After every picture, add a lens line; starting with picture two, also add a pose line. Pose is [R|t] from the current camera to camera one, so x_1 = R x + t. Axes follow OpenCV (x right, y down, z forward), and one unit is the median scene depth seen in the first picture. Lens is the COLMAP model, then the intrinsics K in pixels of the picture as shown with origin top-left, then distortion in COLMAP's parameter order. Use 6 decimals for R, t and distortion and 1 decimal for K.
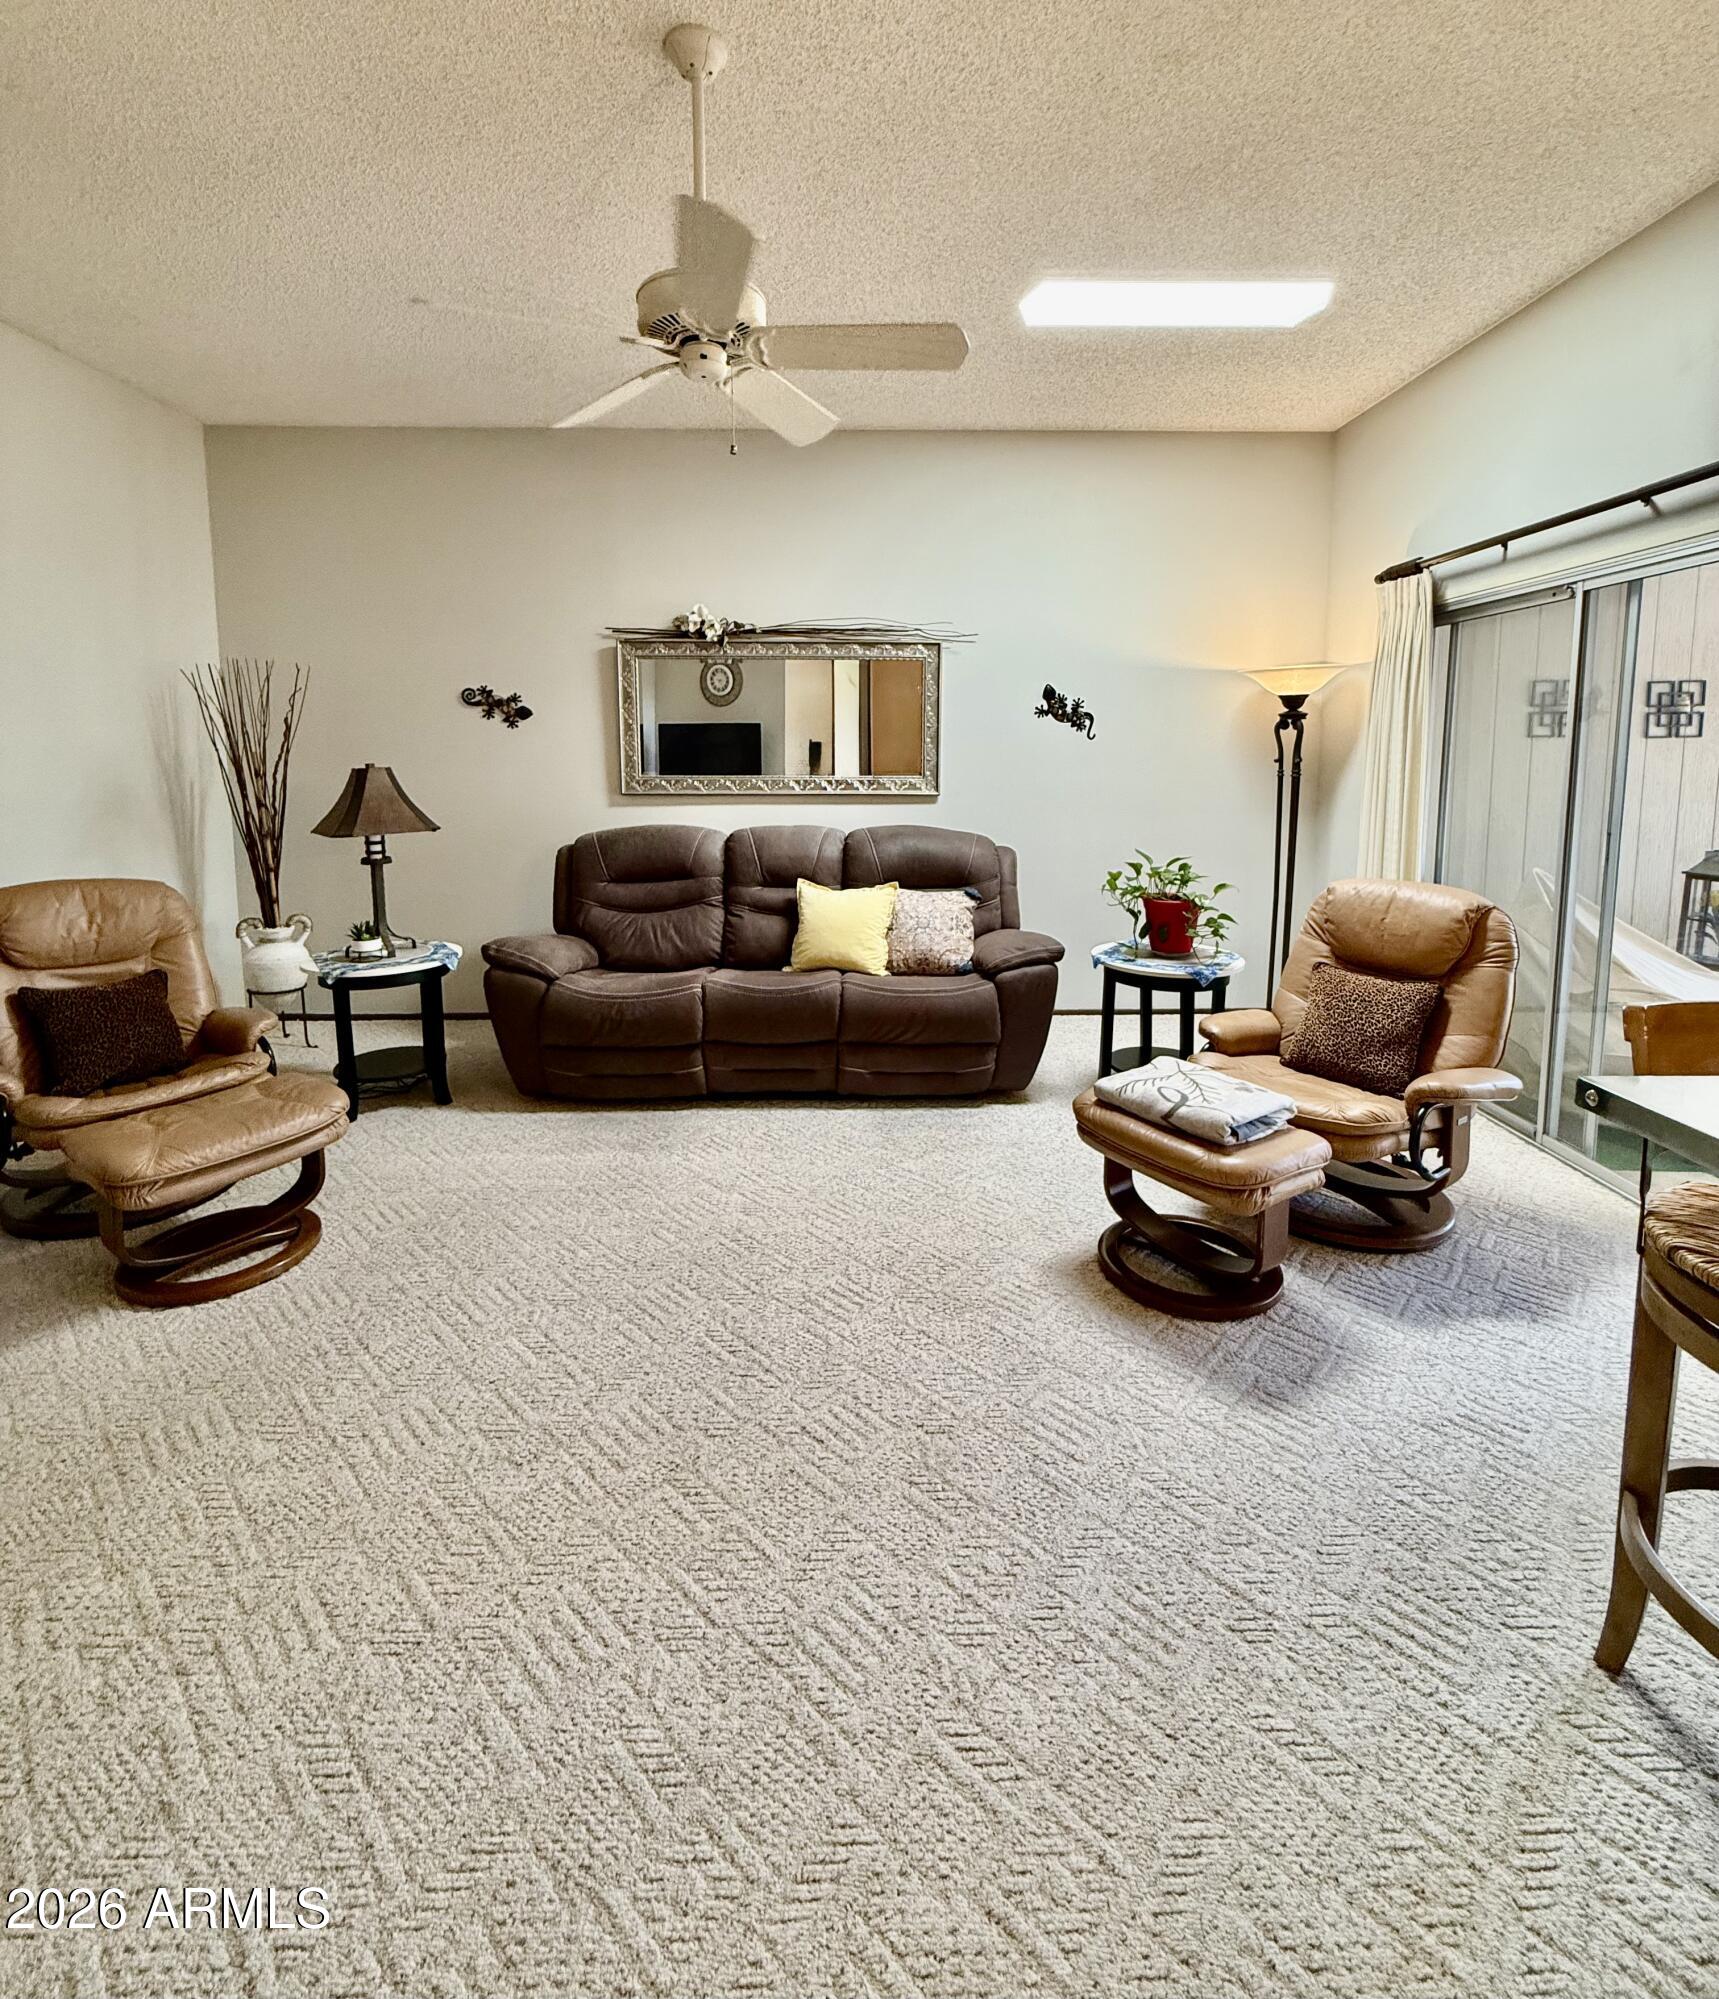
lens RADIAL K [[910.6, 0, 857.3], [0, 910.6, 848.4], [0, 0, 1]] dist [-0.005241, 0.000500]
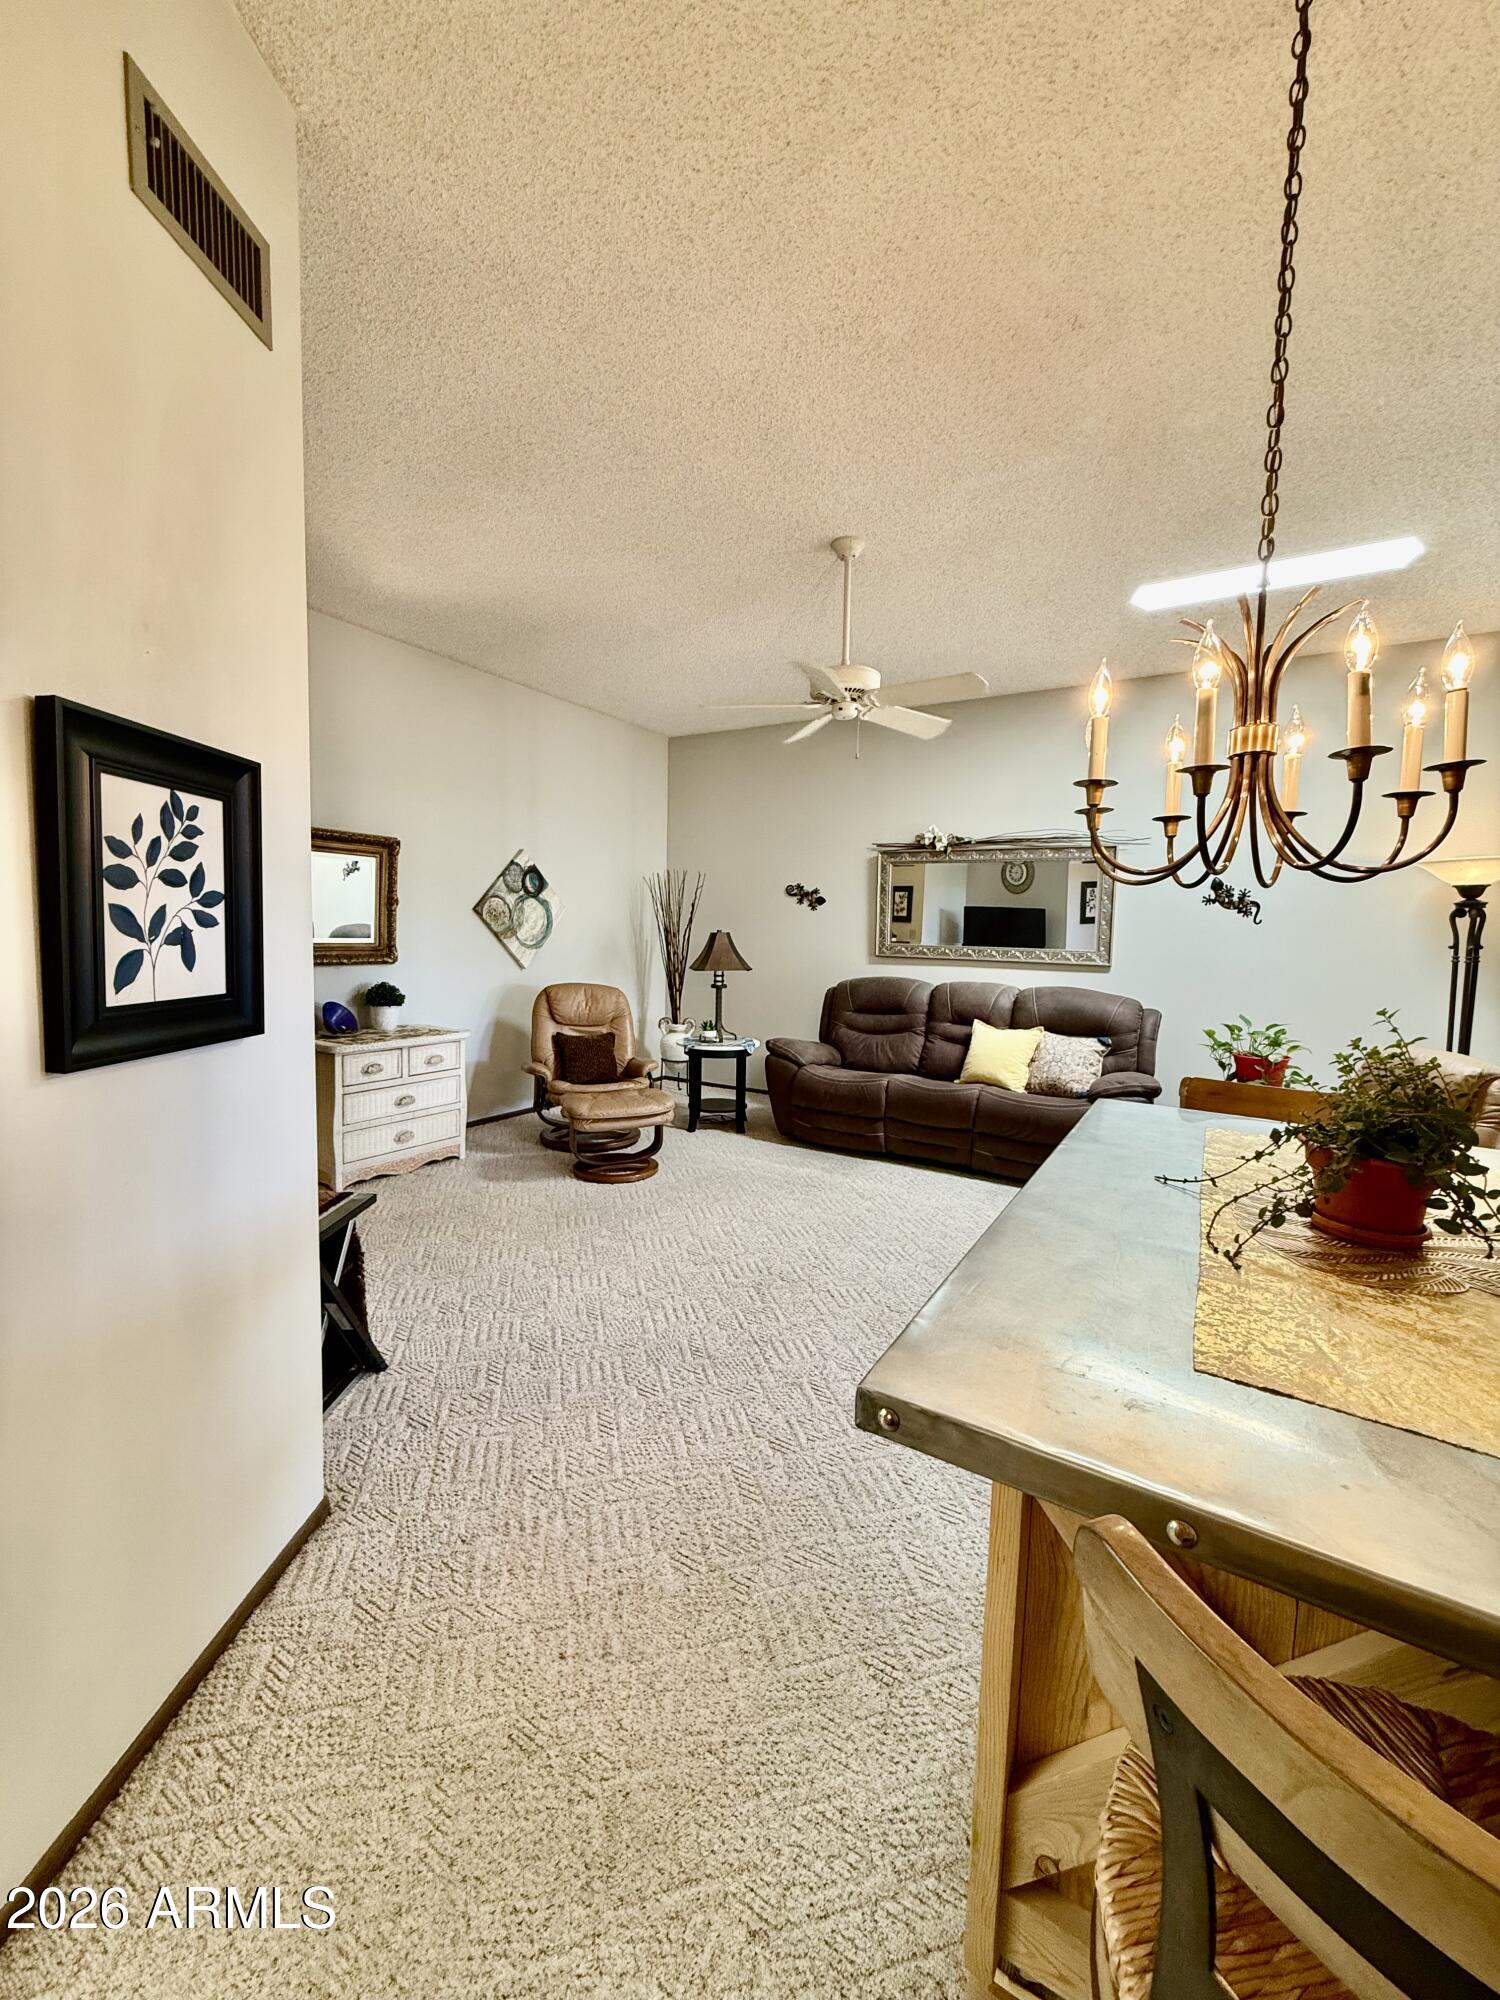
lens RADIAL K [[806.8, 0, 748.1], [0, 806.8, 994.2], [0, 0, 1]] dist [0.001312, -0.000914]
pose [[0.841259, 0.063857, -0.536848, 0.307584], [-0.078370, 0.996915, -0.004228, 0.027447], [0.534922, 0.045630, 0.843669, -0.236707]]
